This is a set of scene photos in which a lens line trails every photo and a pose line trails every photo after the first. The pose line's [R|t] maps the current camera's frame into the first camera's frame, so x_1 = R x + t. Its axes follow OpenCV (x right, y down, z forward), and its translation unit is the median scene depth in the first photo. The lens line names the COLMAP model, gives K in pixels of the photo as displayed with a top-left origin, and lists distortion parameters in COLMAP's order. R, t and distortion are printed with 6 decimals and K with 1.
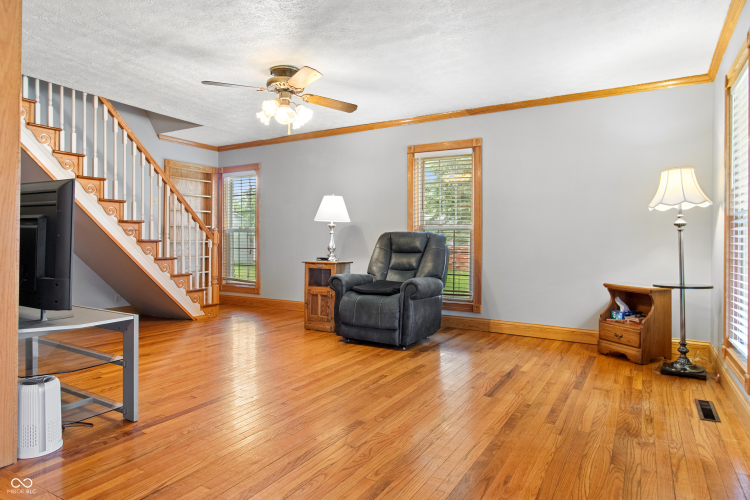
lens RADIAL K [[432.4, 0, 376.6], [0, 432.4, 243.2], [0, 0, 1]] dist [-0.002133, 0.001017]
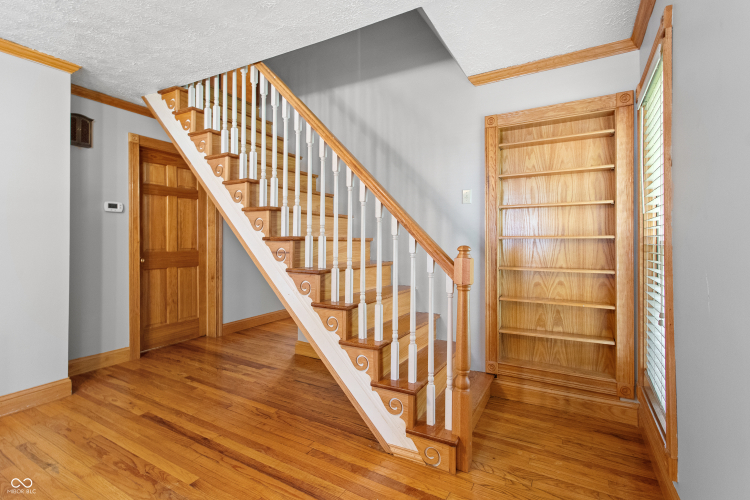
lens RADIAL K [[340.8, 0, 371.6], [0, 340.8, 243.8], [0, 0, 1]] dist [-0.003556, -0.000933]
pose [[0.003473, -0.000758, -0.999994, -0.076819], [-0.007810, 0.999969, -0.000785, -0.040850], [0.999963, 0.007813, 0.003467, 1.074245]]
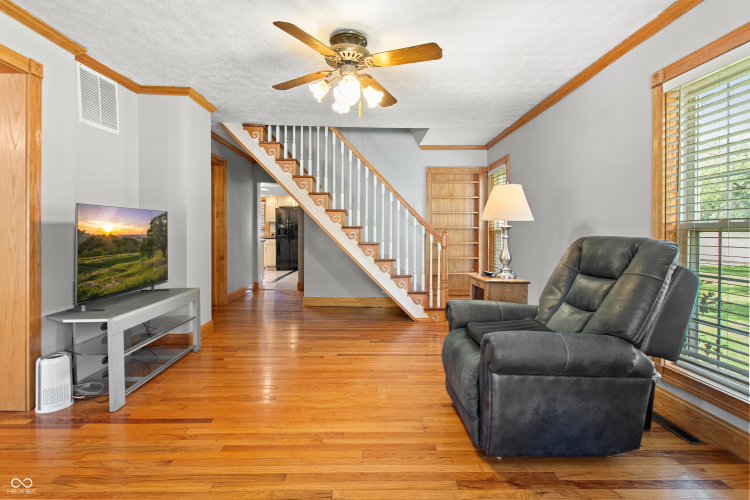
lens RADIAL K [[372.5, 0, 380.0], [0, 372.5, 237.5], [0, 0, 1]] dist [0.003938, 0.000085]
pose [[0.533847, 0.006046, -0.845559, 0.301517], [-0.004820, 0.999980, 0.004106, -0.025336], [0.845567, 0.001884, 0.533866, 0.503221]]
